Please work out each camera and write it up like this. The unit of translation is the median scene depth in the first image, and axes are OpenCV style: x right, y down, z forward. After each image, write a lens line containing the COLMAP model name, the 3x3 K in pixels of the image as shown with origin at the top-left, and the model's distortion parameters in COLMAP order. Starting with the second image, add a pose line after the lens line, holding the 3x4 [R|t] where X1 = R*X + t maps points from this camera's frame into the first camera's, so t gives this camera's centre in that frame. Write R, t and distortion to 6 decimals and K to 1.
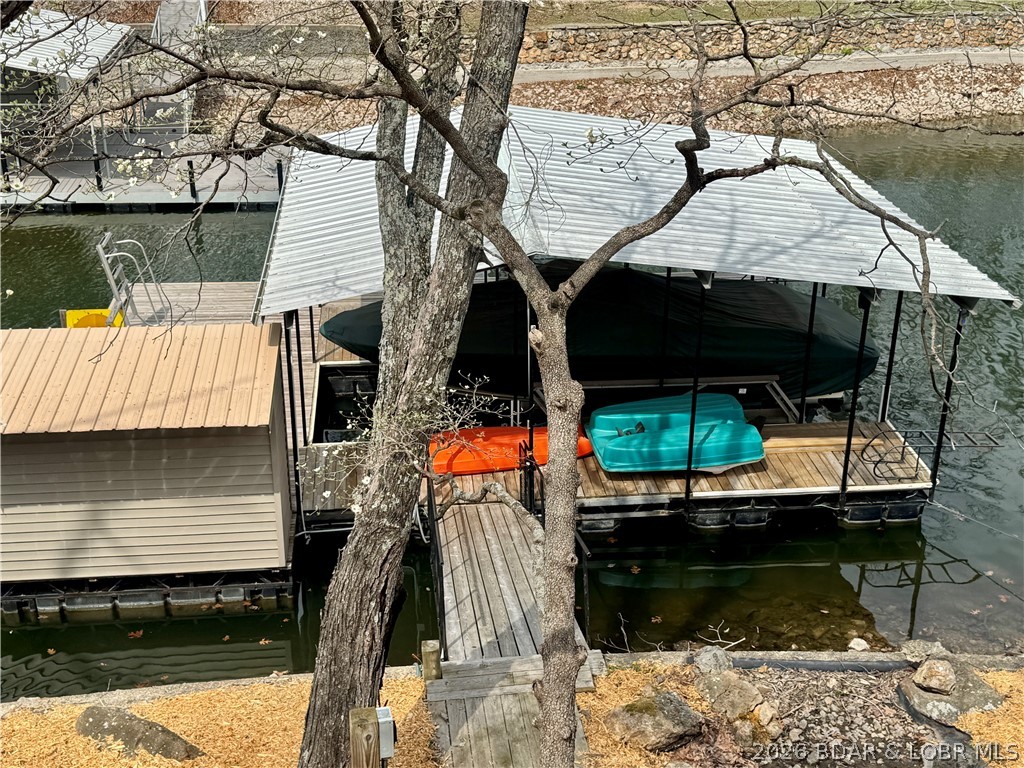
lens RADIAL K [[1274.3, 0, 503.2], [0, 1274.3, 386.8], [0, 0, 1]] dist [0.074535, 0.000000]
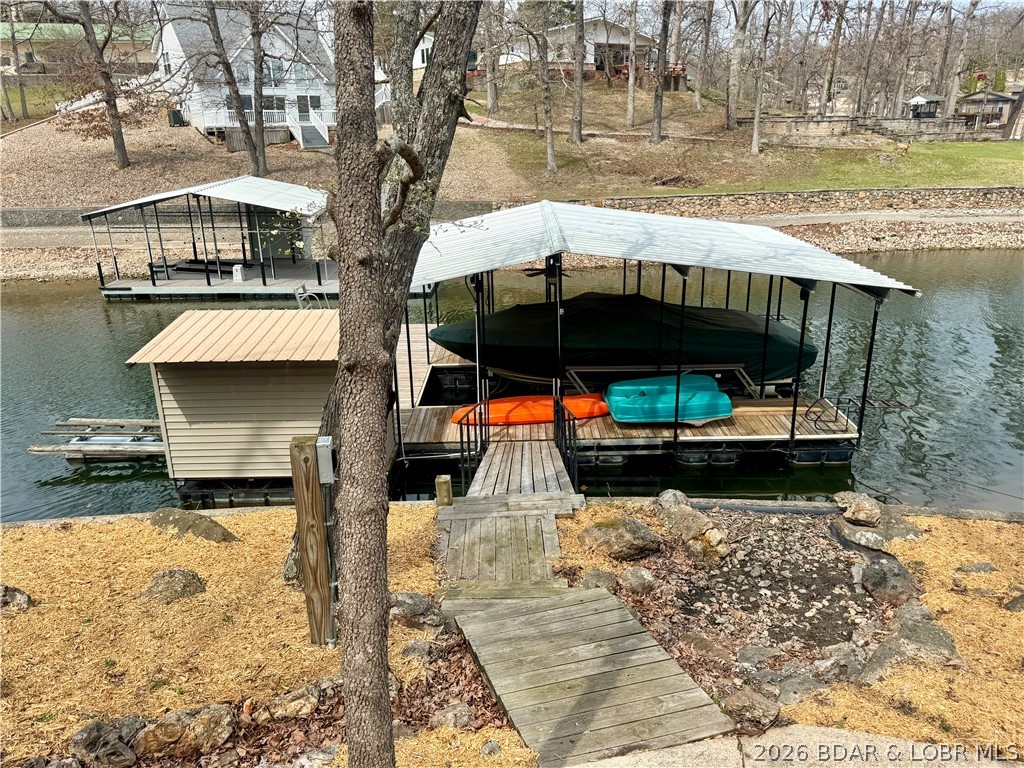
lens RADIAL K [[758.8, 0, 514.8], [0, 758.8, 380.4], [0, 0, 1]] dist [0.070725, -0.096979]
pose [[0.995058, 0.008418, -0.098937, 0.051010], [-0.018297, 0.994882, -0.099374, 0.106614], [0.097594, 0.100693, 0.990119, 0.154149]]
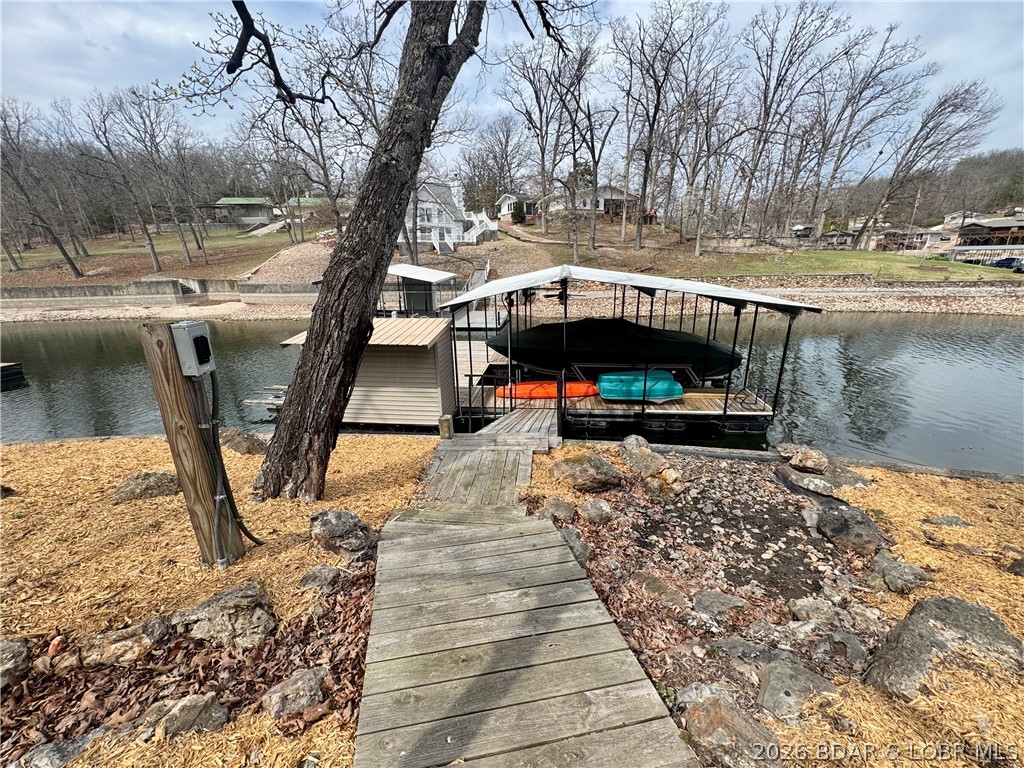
lens RADIAL K [[409.7, 0, 511.0], [0, 409.7, 382.5], [0, 0, 1]] dist [-0.005538, 0.001312]
pose [[0.976895, 0.039919, -0.209958, 0.073457], [-0.064547, 0.991634, -0.111788, 0.125469], [0.203739, 0.122757, 0.971299, 0.312605]]
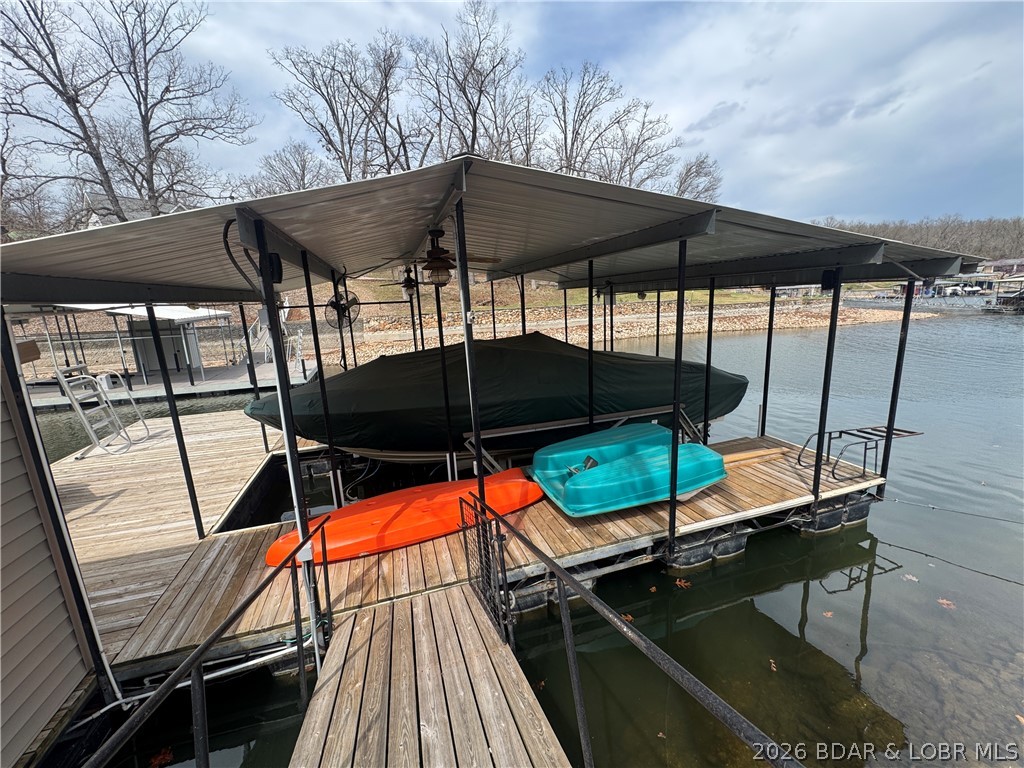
lens RADIAL K [[409.7, 0, 511.6], [0, 409.7, 379.6], [0, 0, 1]] dist [-0.005538, 0.001312]
pose [[0.977051, -0.087939, 0.194005, -0.001728], [0.131347, 0.965760, -0.223733, 0.034260], [-0.167688, 0.244080, 0.955147, 0.736174]]
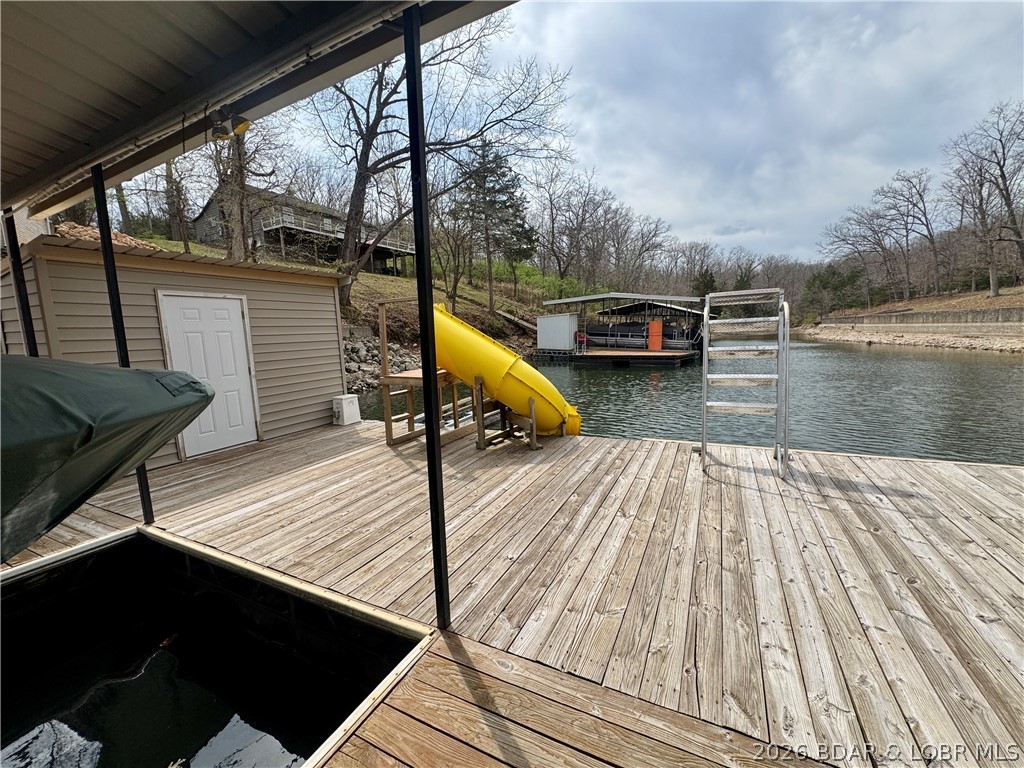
lens RADIAL K [[409.7, 0, 512.4], [0, 409.7, 382.7], [0, 0, 1]] dist [-0.005538, 0.001312]
pose [[-0.523059, 0.114329, -0.844594, -0.098058], [-0.327643, 0.887840, 0.323093, -0.125951], [0.786803, 0.445722, -0.426933, 1.249036]]
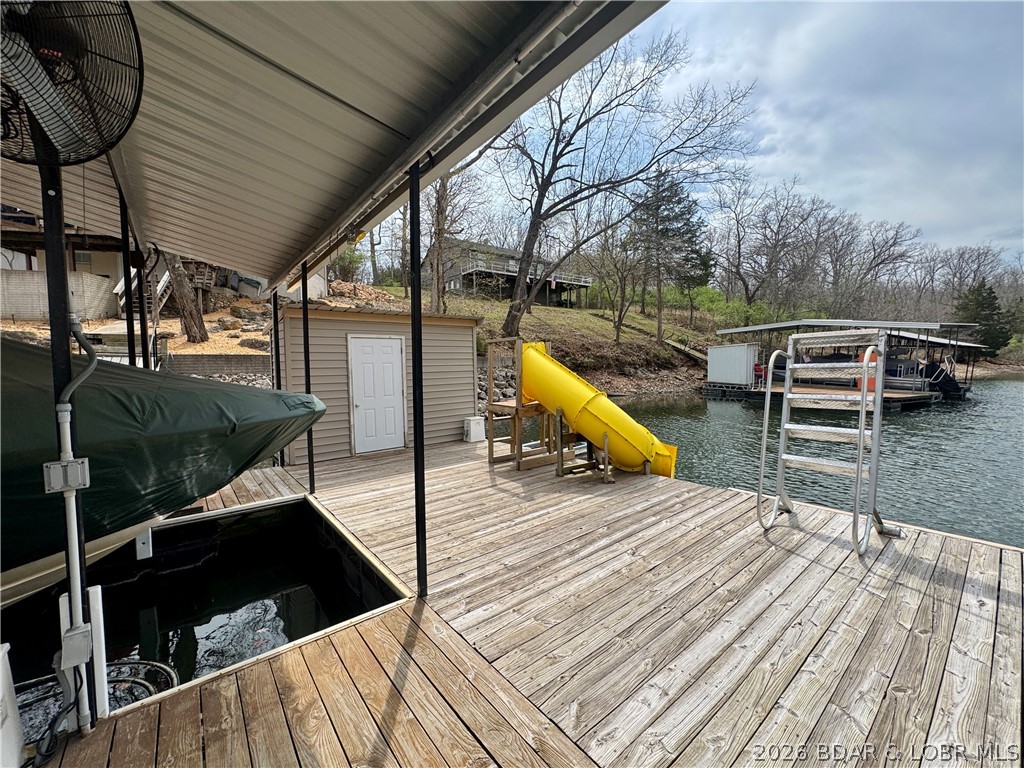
lens RADIAL K [[409.7, 0, 513.9], [0, 409.7, 383.2], [0, 0, 1]] dist [-0.005538, 0.001312]
pose [[-0.828664, 0.029835, -0.558951, -0.122413], [-0.226293, 0.895480, 0.383285, -0.160059], [0.511964, 0.444101, -0.735300, 1.310801]]
